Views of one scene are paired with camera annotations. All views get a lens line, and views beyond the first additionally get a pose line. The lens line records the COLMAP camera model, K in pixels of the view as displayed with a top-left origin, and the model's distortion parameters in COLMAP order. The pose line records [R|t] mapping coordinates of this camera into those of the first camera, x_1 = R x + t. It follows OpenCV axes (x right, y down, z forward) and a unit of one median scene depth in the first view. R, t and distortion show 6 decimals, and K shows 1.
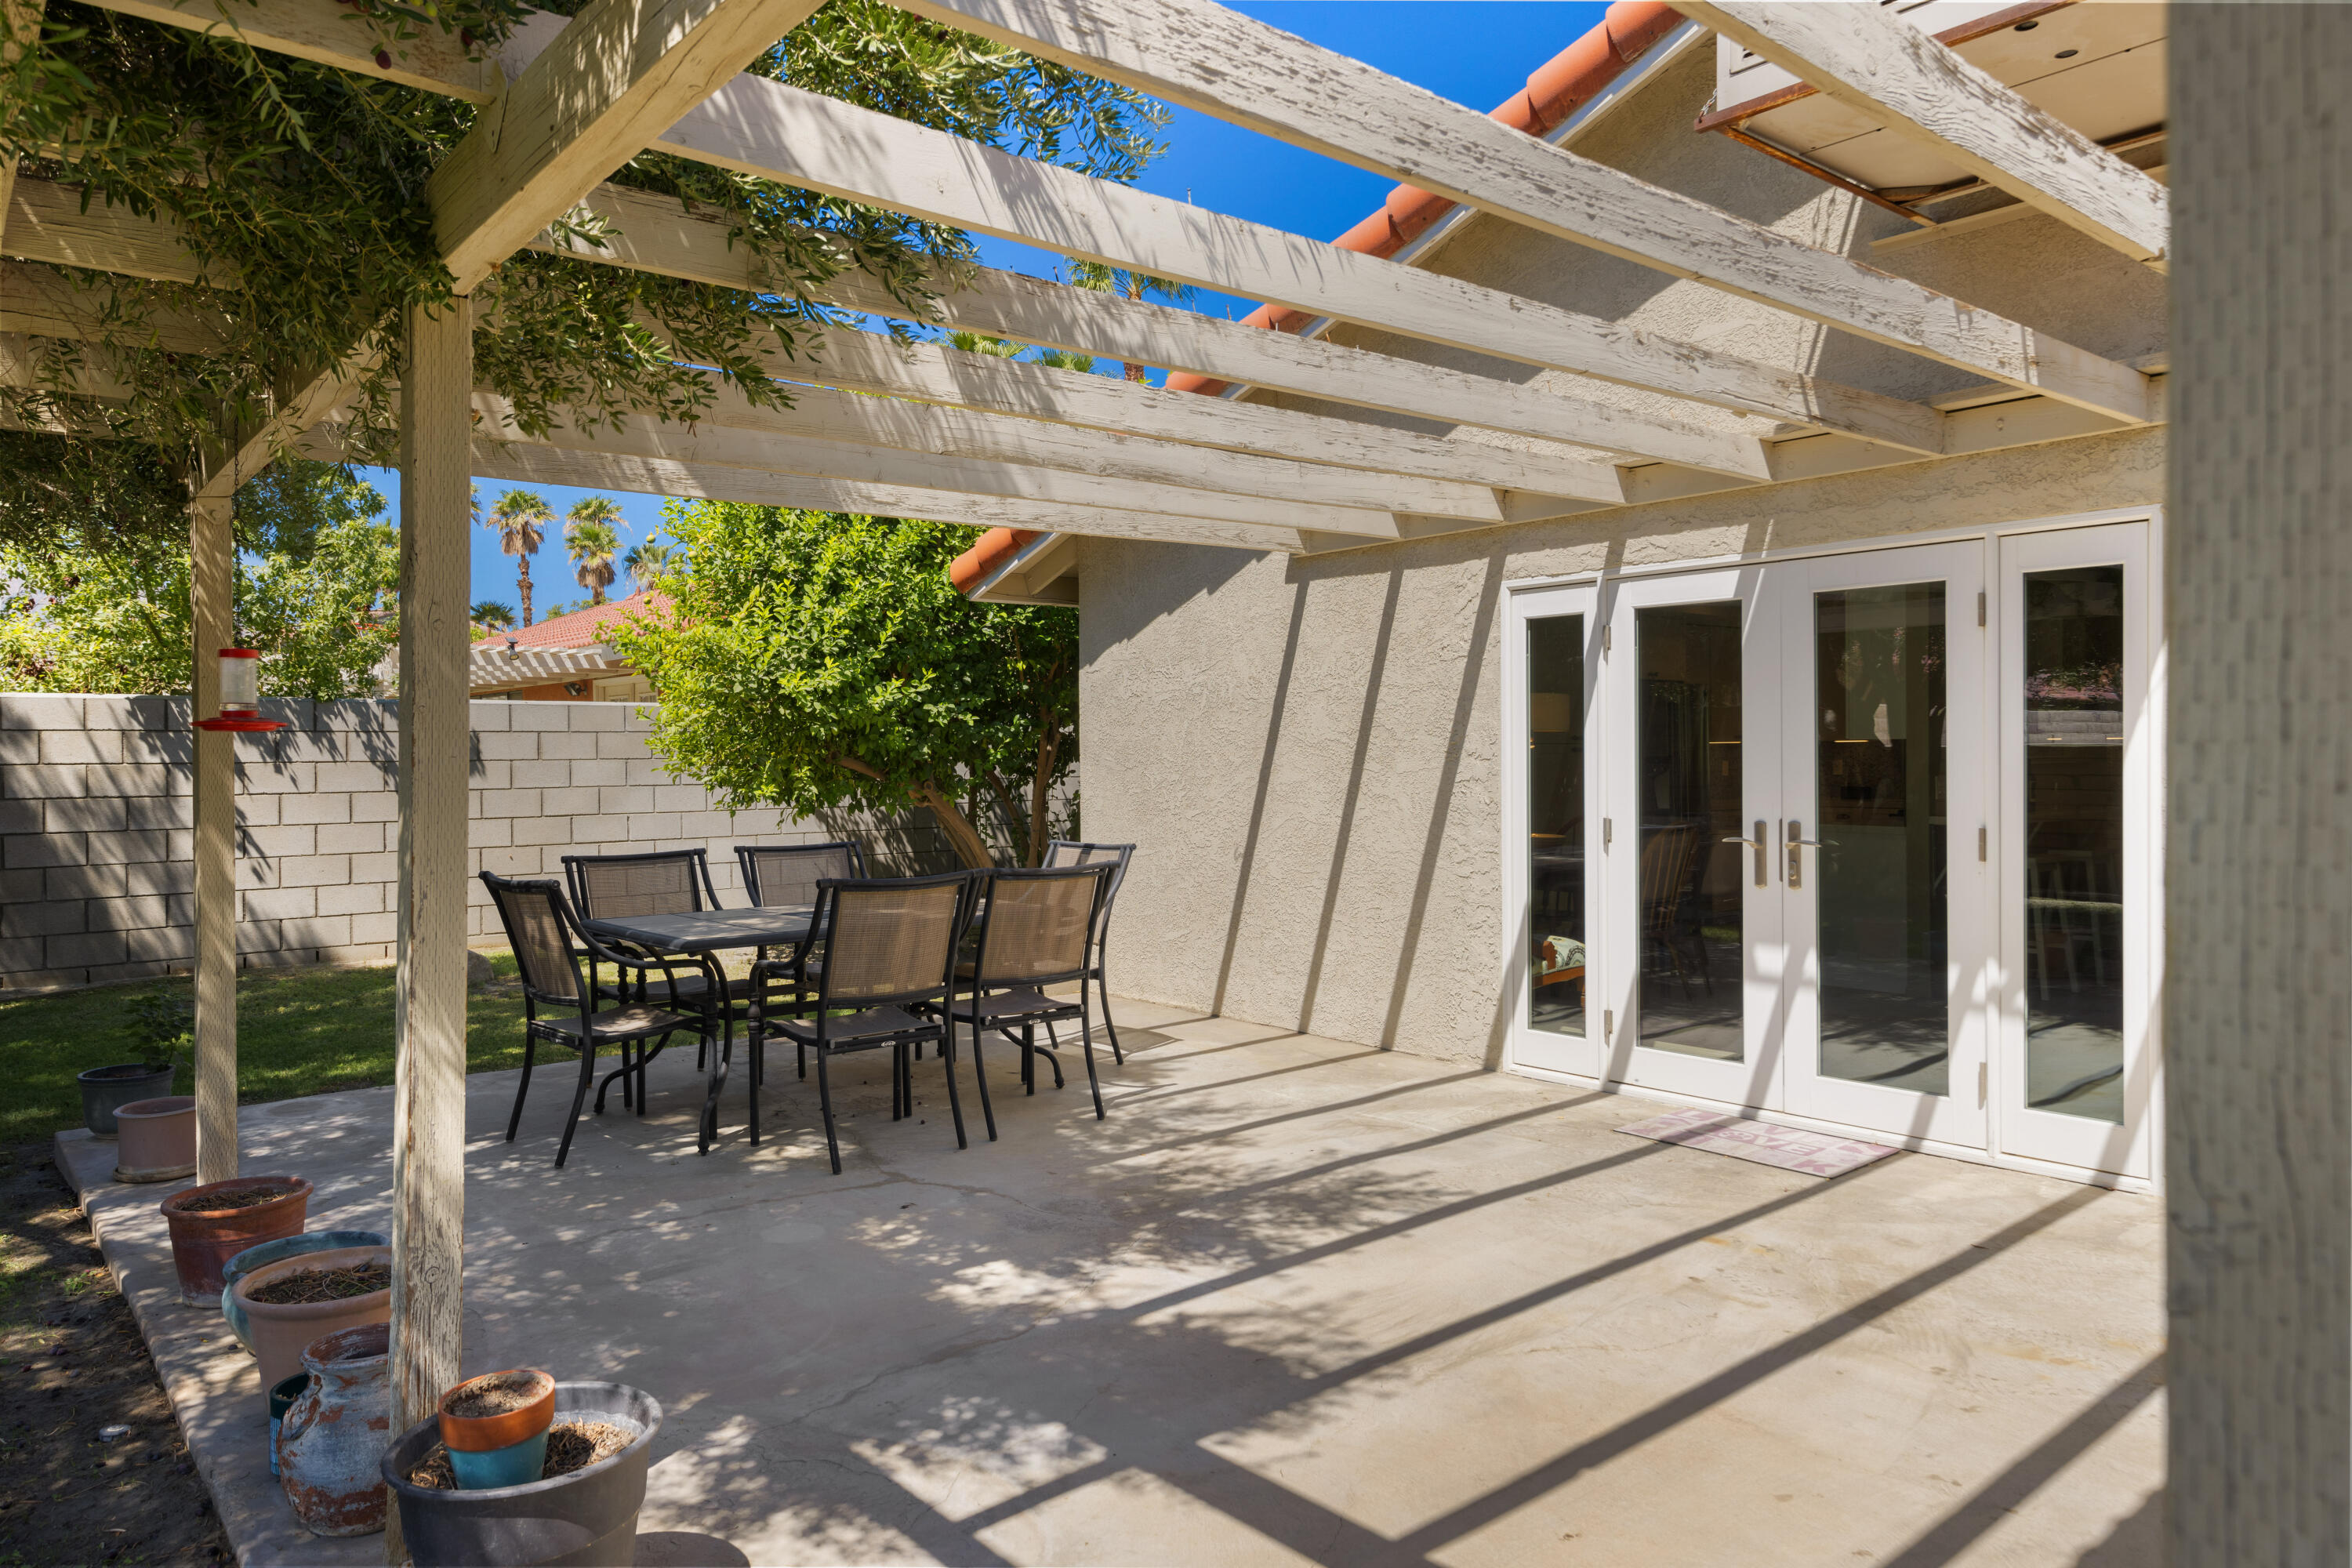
lens RADIAL K [[1537.1, 0, 1178.2], [0, 1537.1, 773.7], [0, 0, 1]] dist [0.007151, -0.001779]
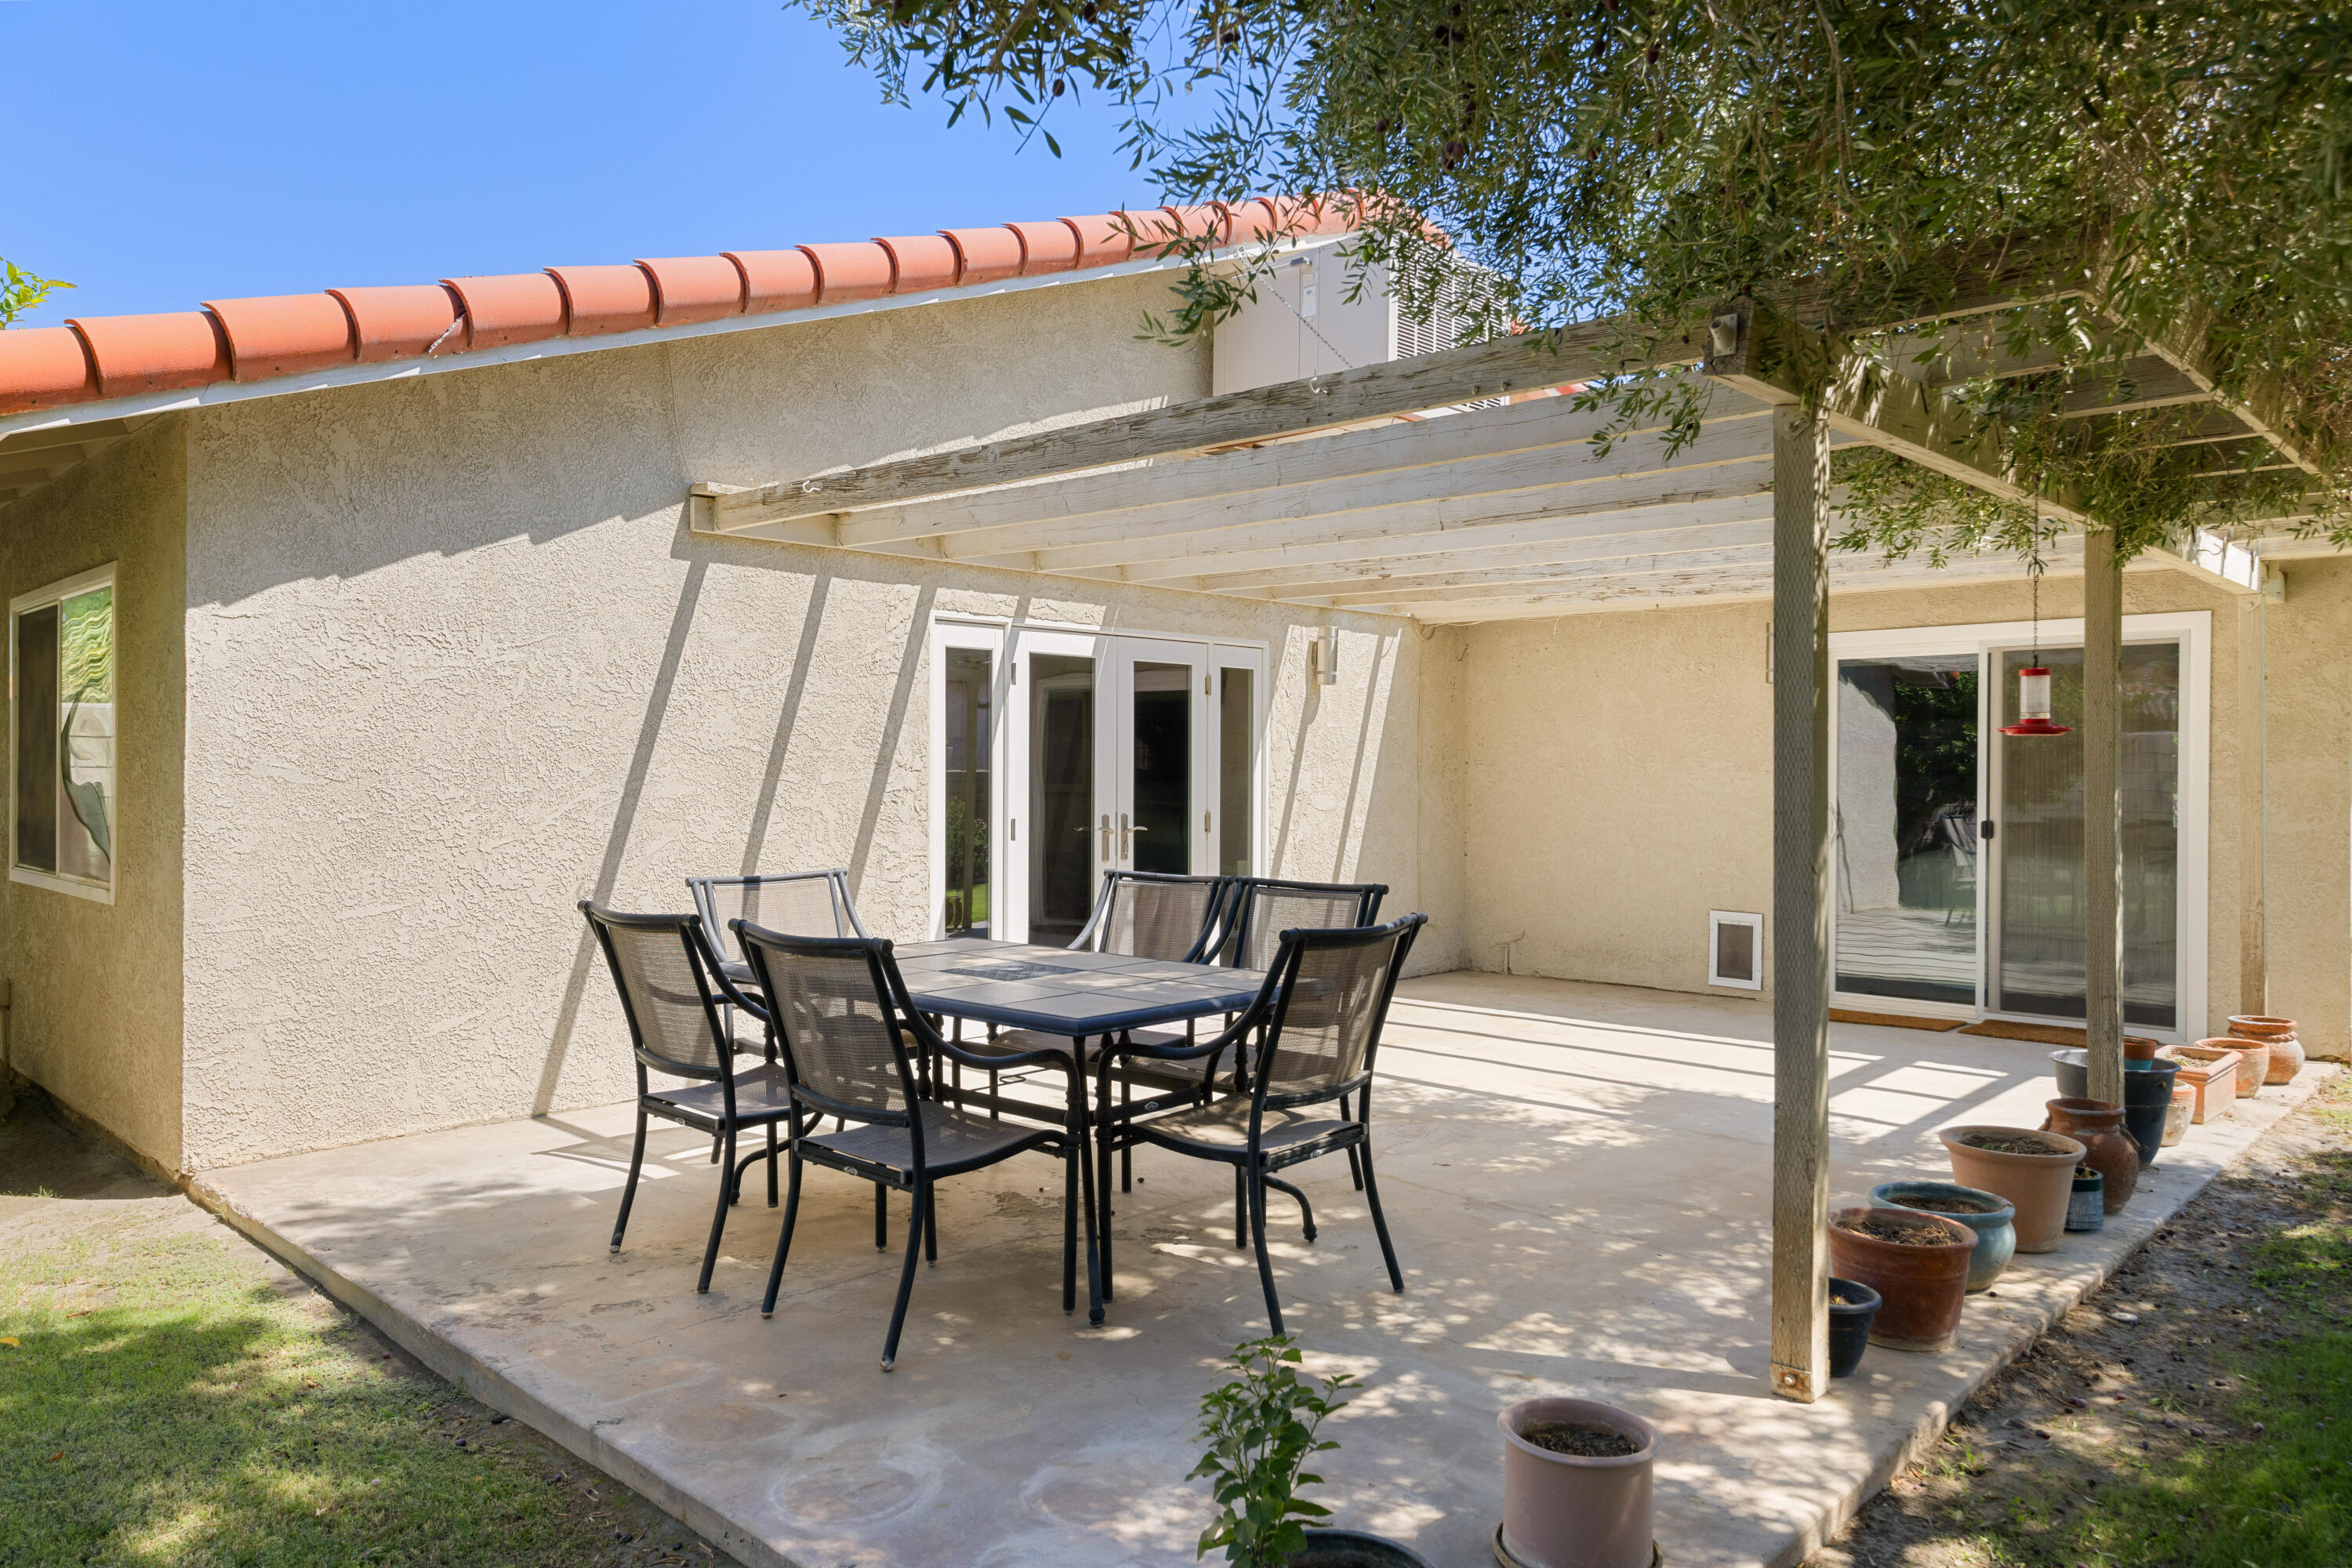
lens RADIAL K [[1566.3, 0, 1176.0], [0, 1566.3, 784.0], [0, 0, 1]] dist [0.000561, 0.001103]
pose [[-0.112422, 0.001933, 0.993659, -0.797789], [0.012004, 0.999928, -0.000587, 0.002559], [-0.993588, 0.011862, -0.112437, 0.819664]]
